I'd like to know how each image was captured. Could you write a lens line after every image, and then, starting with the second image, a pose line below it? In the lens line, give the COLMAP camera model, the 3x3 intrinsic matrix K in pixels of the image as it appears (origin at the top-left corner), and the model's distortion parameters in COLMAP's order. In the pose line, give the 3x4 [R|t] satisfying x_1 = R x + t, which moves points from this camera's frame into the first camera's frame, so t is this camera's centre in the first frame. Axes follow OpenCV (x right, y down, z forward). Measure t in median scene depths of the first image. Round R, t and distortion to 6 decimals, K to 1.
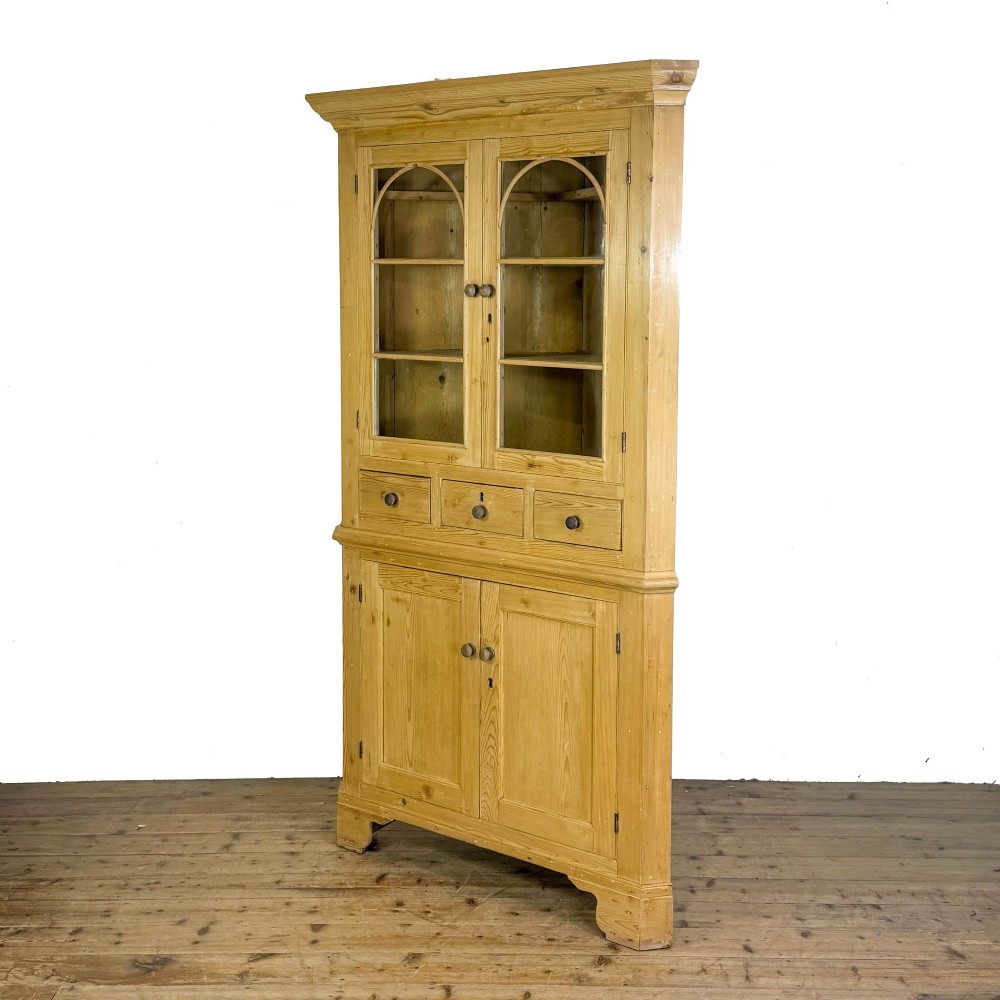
lens RADIAL K [[1393.3, 0, 501.1], [0, 1393.3, 435.2], [0, 0, 1]] dist [0.199739, -0.342678]
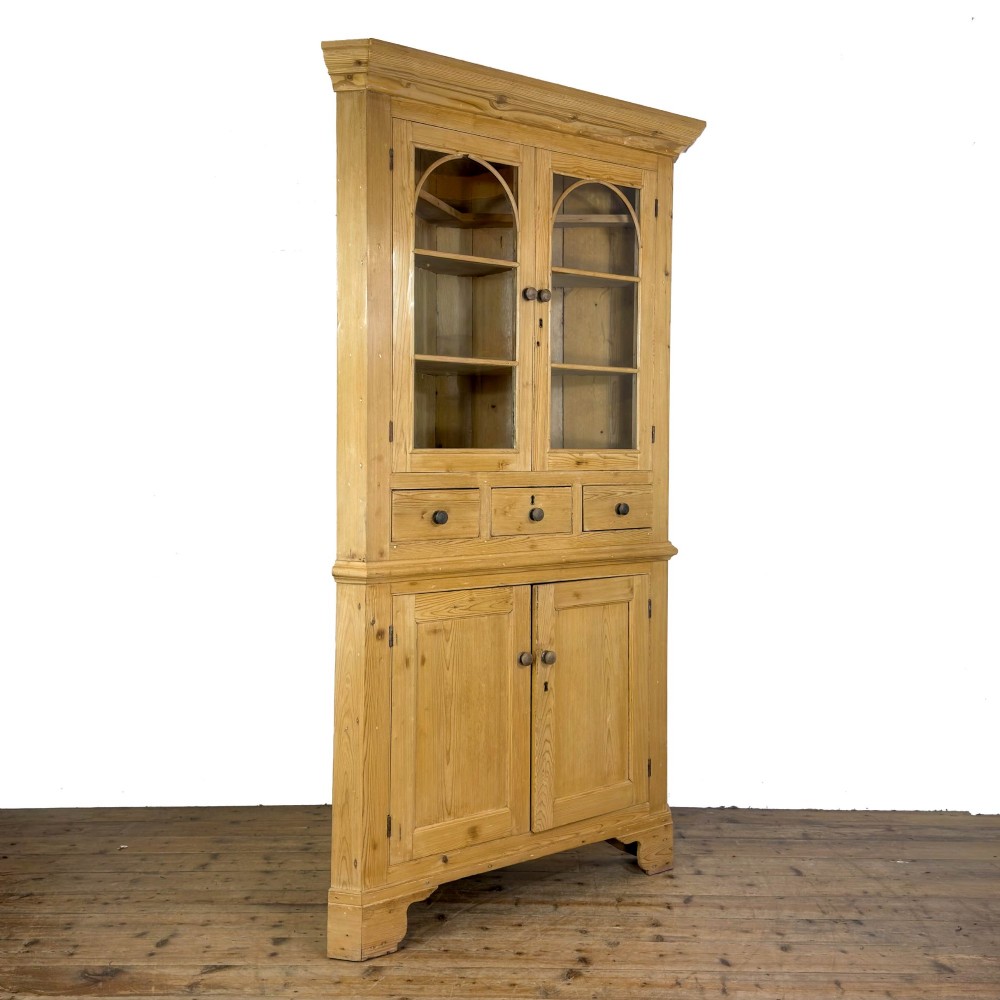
lens RADIAL K [[1129.8, 0, 500.0], [0, 1129.8, 461.7], [0, 0, 1]] dist [0.174314, -0.270336]
pose [[0.283900, -0.020796, 0.958628, -0.798115], [0.102052, 0.994742, -0.008643, 0.021274], [-0.953408, 0.100283, 0.284530, 0.784399]]
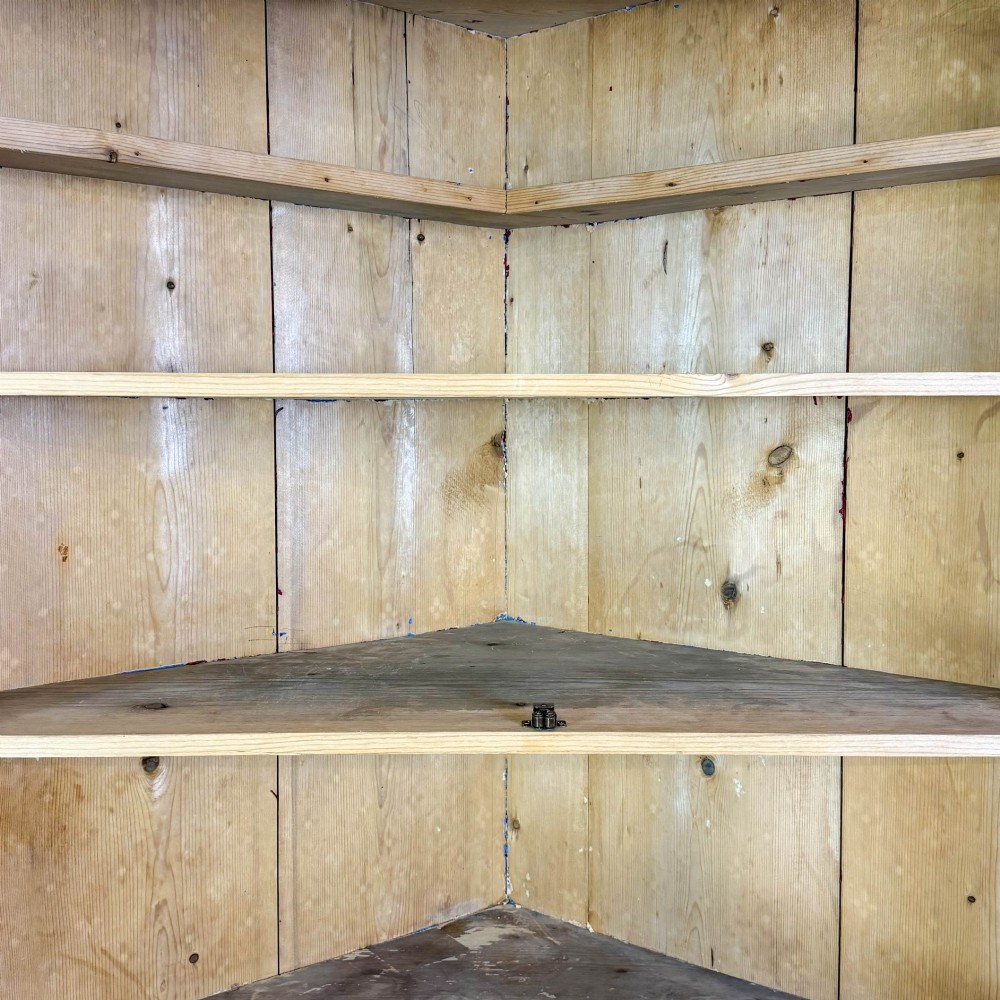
lens RADIAL K [[1178.3, 0, 500.0], [0, 1178.3, 500.0], [0, 0, 1]] dist [0.185454, -0.333805]
pose [[0.791537, -0.058378, 0.608327, -0.150907], [0.070815, 0.997483, 0.003582, -0.101753], [-0.607005, 0.040243, 0.793679, 0.805077]]
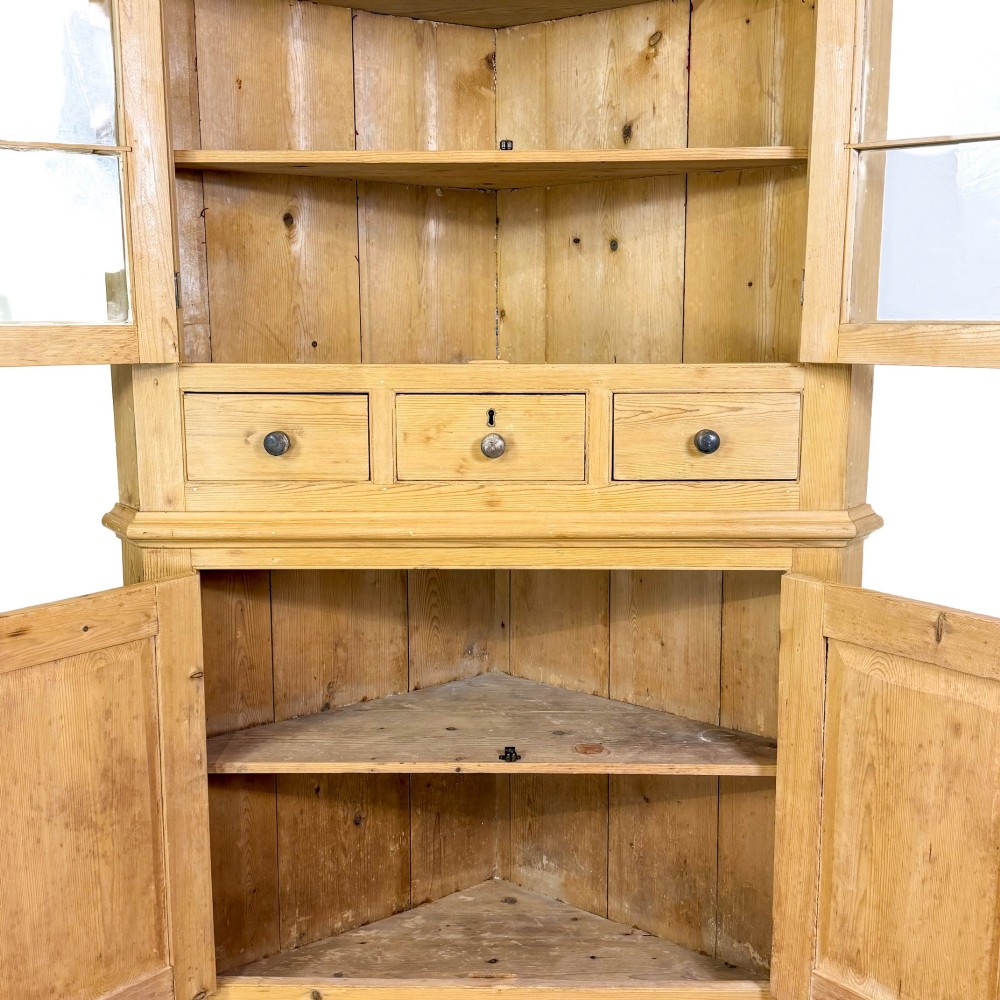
lens RADIAL K [[1226.4, 0, 500.0], [0, 1226.4, 500.0], [0, 0, 1]] dist [0.201445, -0.467860]
pose [[0.807322, -0.107390, 0.580257, -0.289835], [0.073404, 0.993940, 0.081822, 0.036997], [-0.585528, -0.023464, 0.810313, 0.608527]]
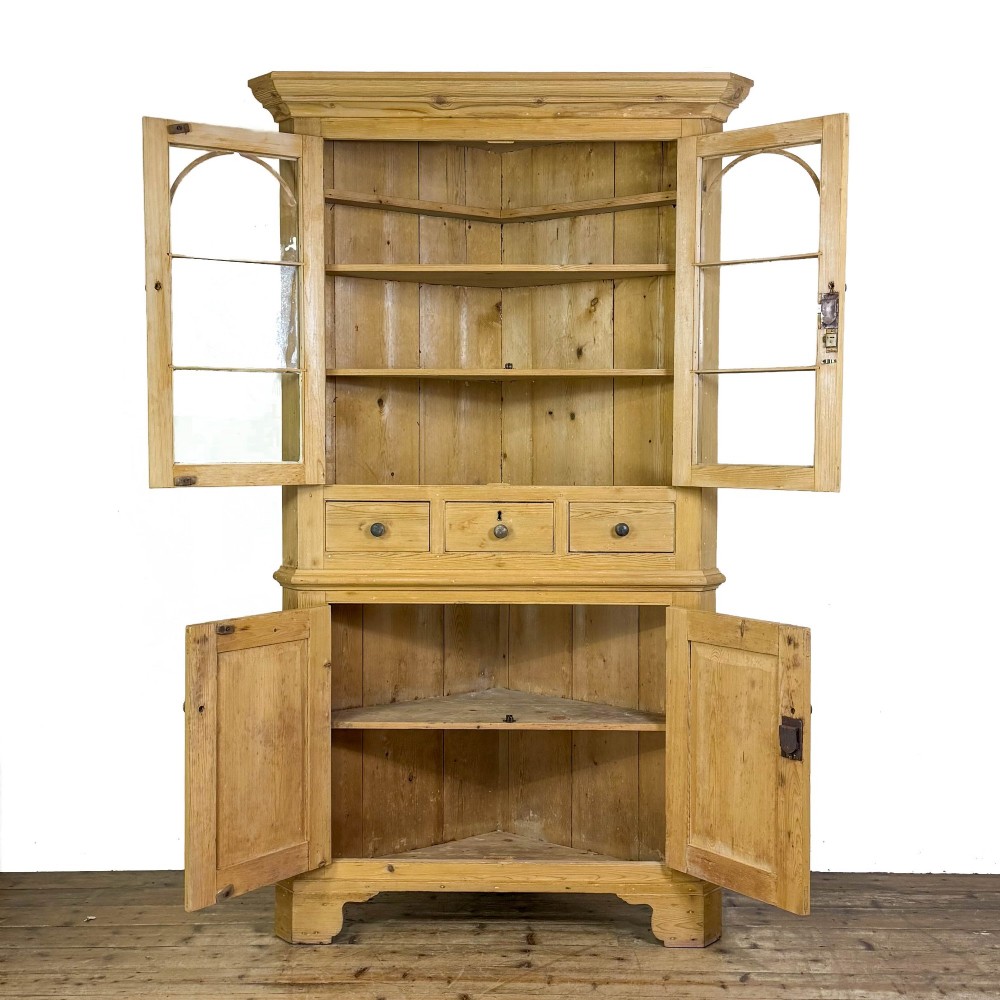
lens RADIAL K [[1366.9, 0, 501.3], [0, 1366.9, 483.1], [0, 0, 1]] dist [0.149591, -0.009487]
pose [[0.803253, -0.031515, 0.594804, -0.562658], [0.068322, 0.996883, -0.039447, 0.058650], [-0.591707, 0.072324, 0.802902, 0.250502]]
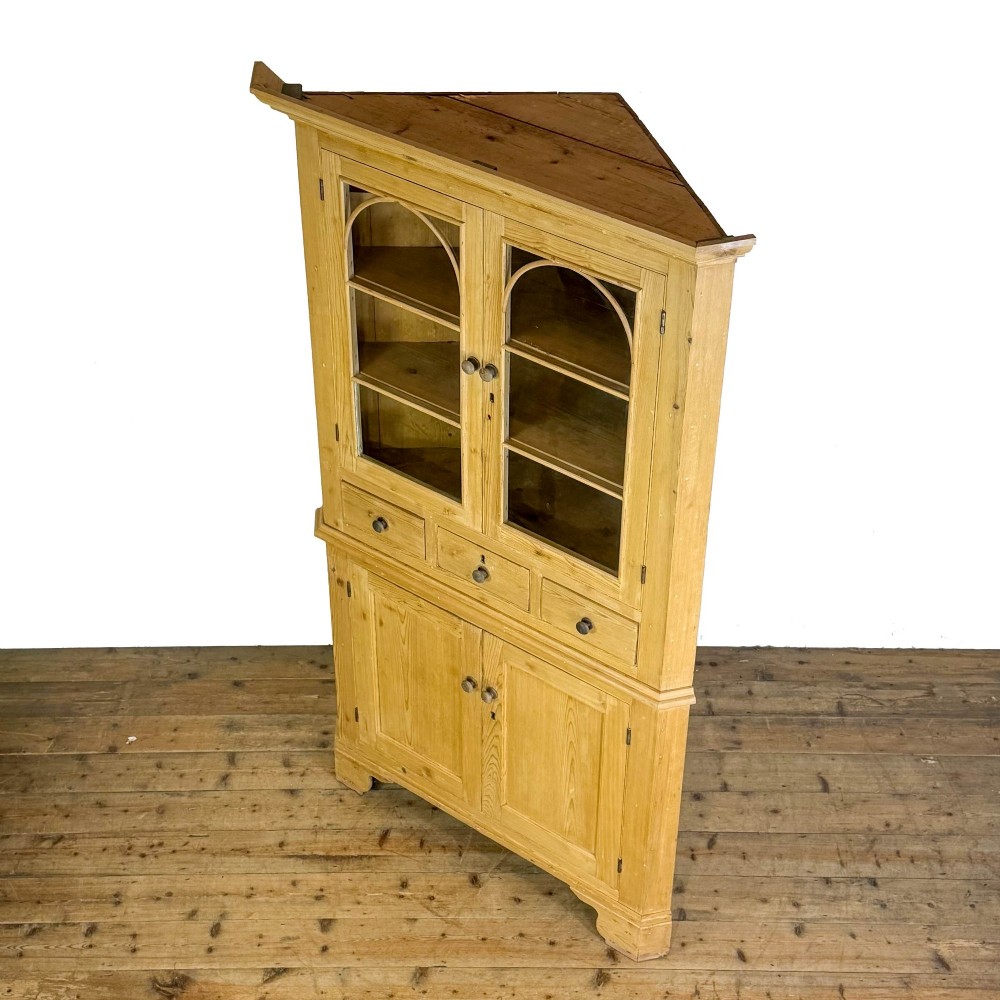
lens RADIAL K [[1735.9, 0, 500.0], [0, 1735.9, 500.0], [0, 0, 1]] dist [0.194533, -0.029948]
pose [[0.999989, -0.001926, 0.004285, -0.007726], [-0.000598, 0.852504, 0.522721, -0.566356], [-0.004660, -0.522718, 0.852493, 0.072401]]
